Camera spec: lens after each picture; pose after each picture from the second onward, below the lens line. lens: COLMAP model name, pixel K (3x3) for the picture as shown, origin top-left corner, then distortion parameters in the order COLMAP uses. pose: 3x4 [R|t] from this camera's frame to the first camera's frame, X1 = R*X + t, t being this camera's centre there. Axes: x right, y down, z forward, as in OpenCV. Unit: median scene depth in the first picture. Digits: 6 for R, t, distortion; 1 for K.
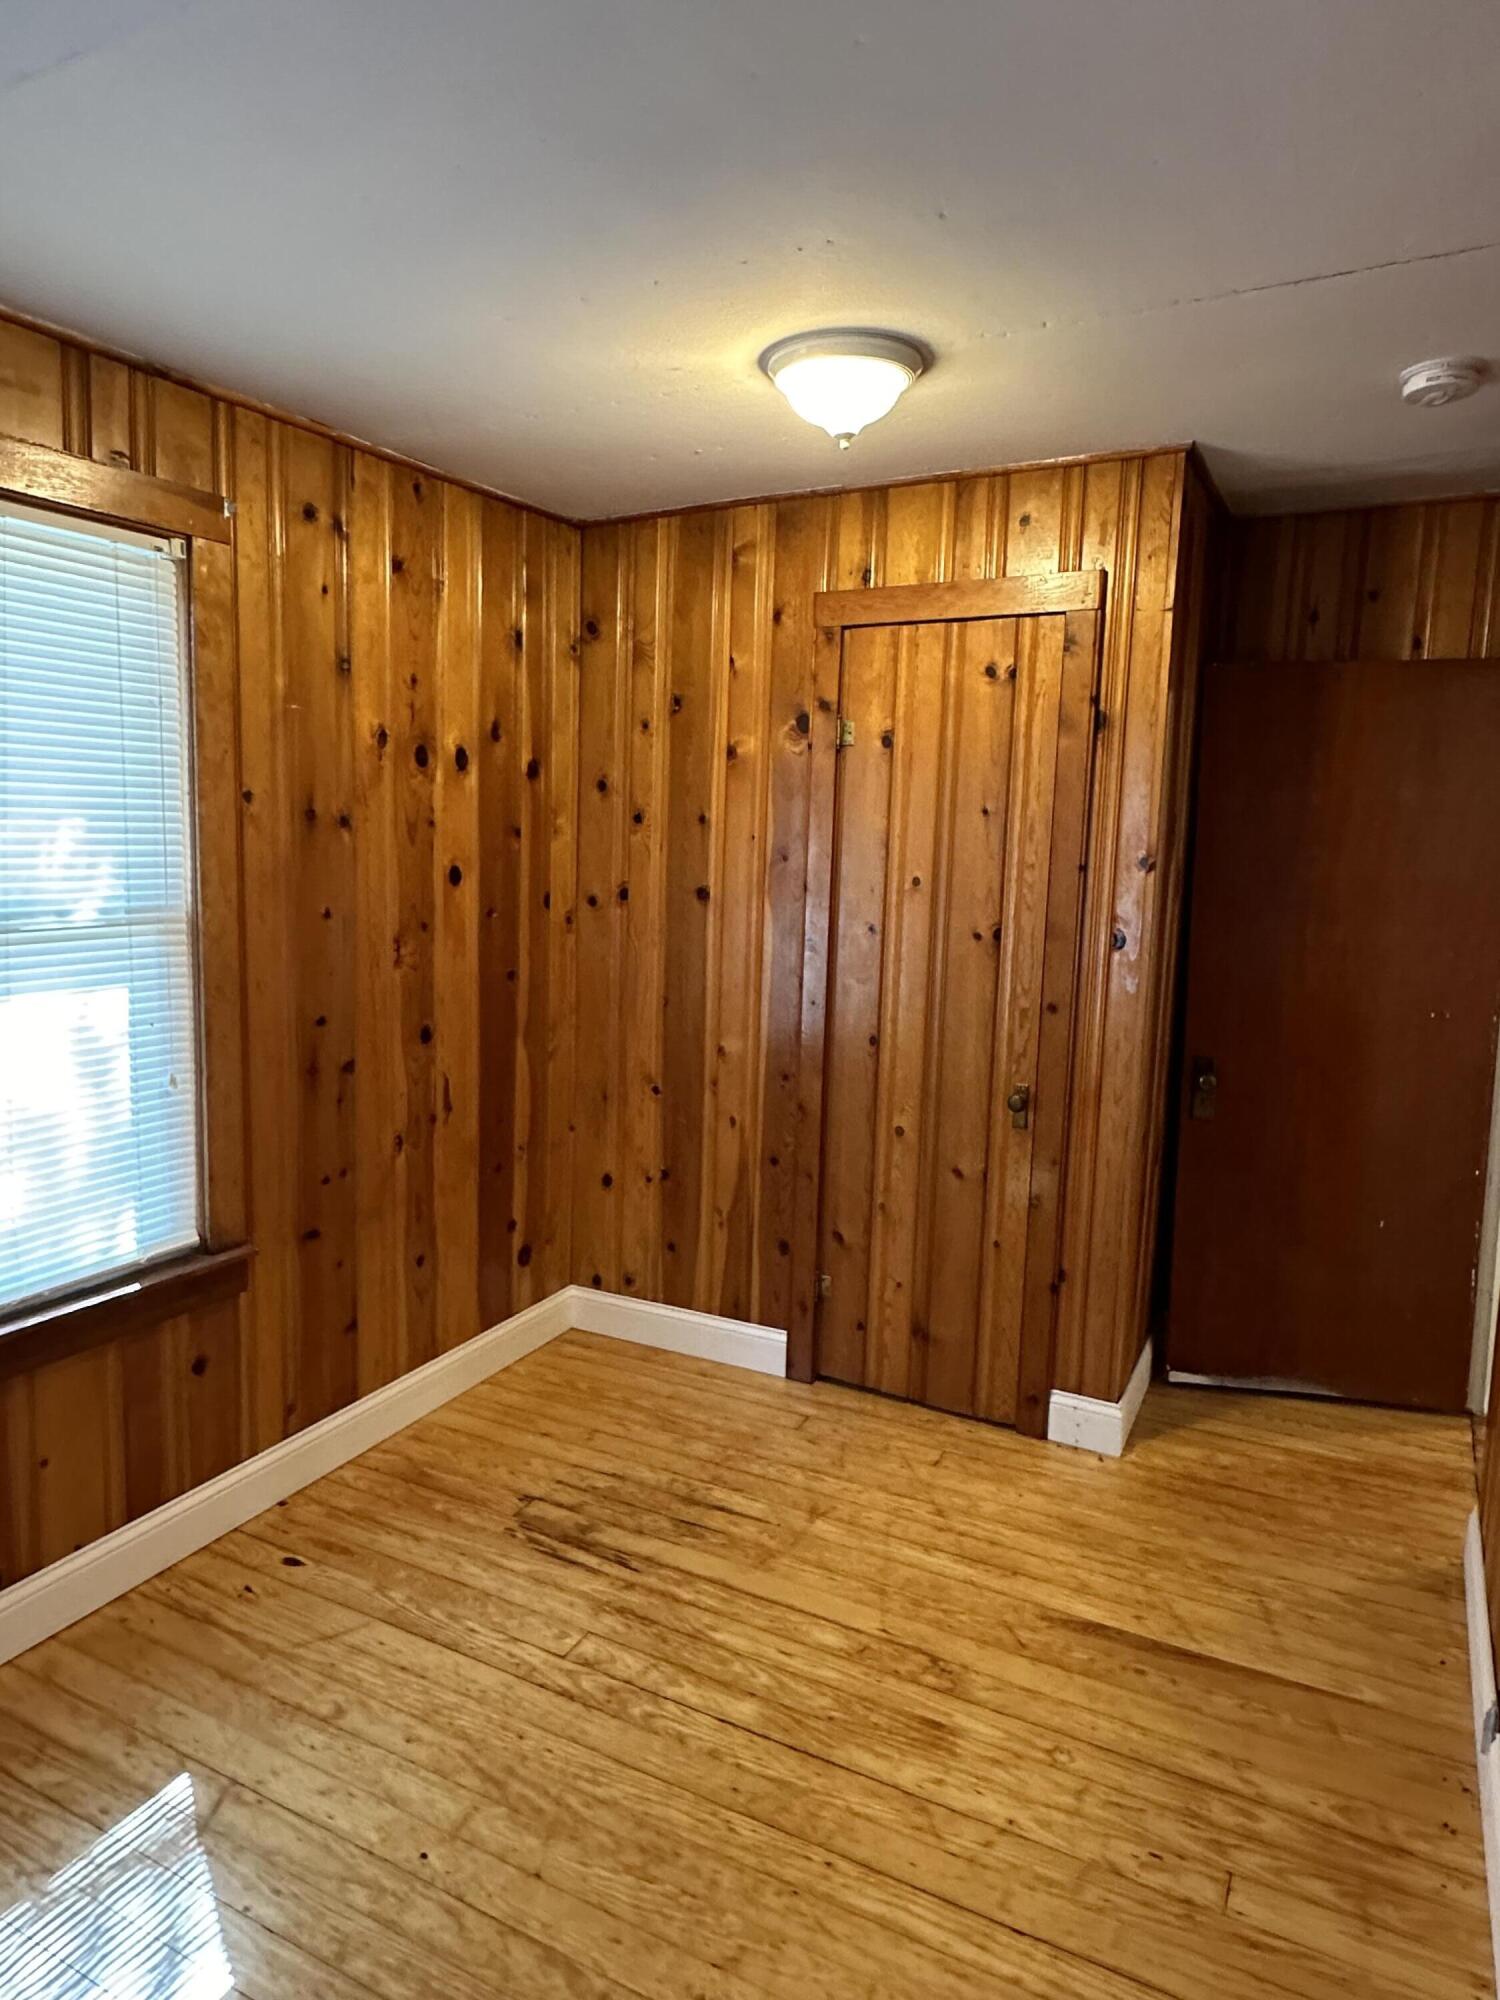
lens RADIAL K [[1238.5, 0, 737.0], [0, 1238.5, 994.8], [0, 0, 1]] dist [0.001875, 0.003959]
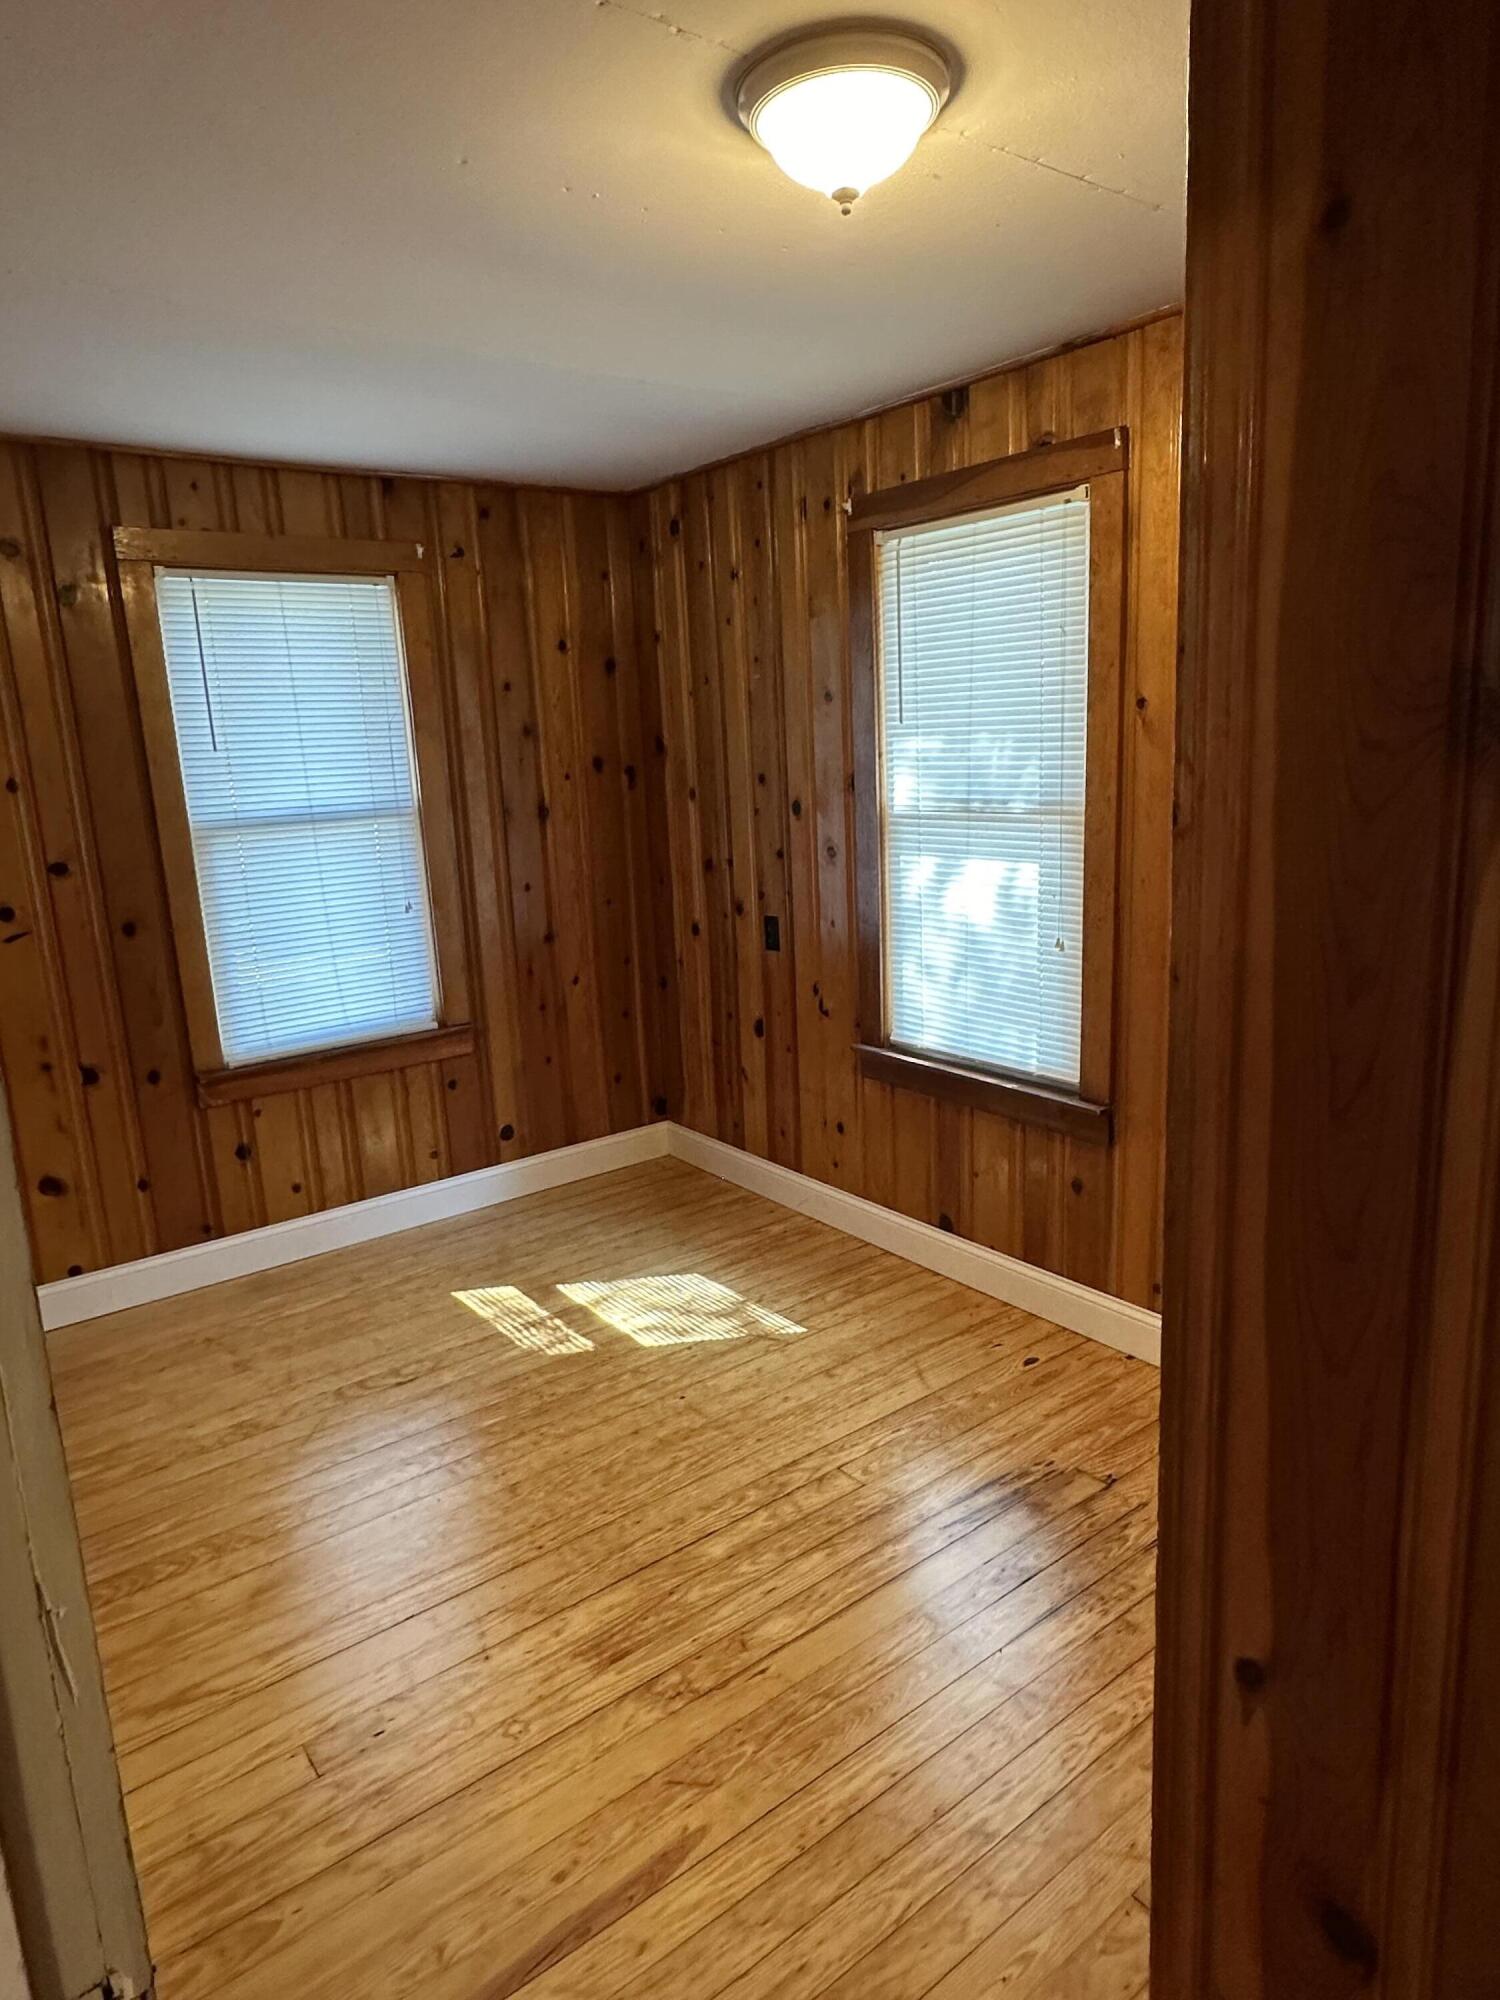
lens RADIAL K [[1238.5, 0, 739.4], [0, 1238.5, 999.3], [0, 0, 1]] dist [0.001875, 0.003959]
pose [[-0.412176, 0.187679, -0.891565, 0.854540], [-0.088794, 0.965621, 0.244318, -0.163091], [0.906767, 0.179868, -0.381341, 1.293972]]
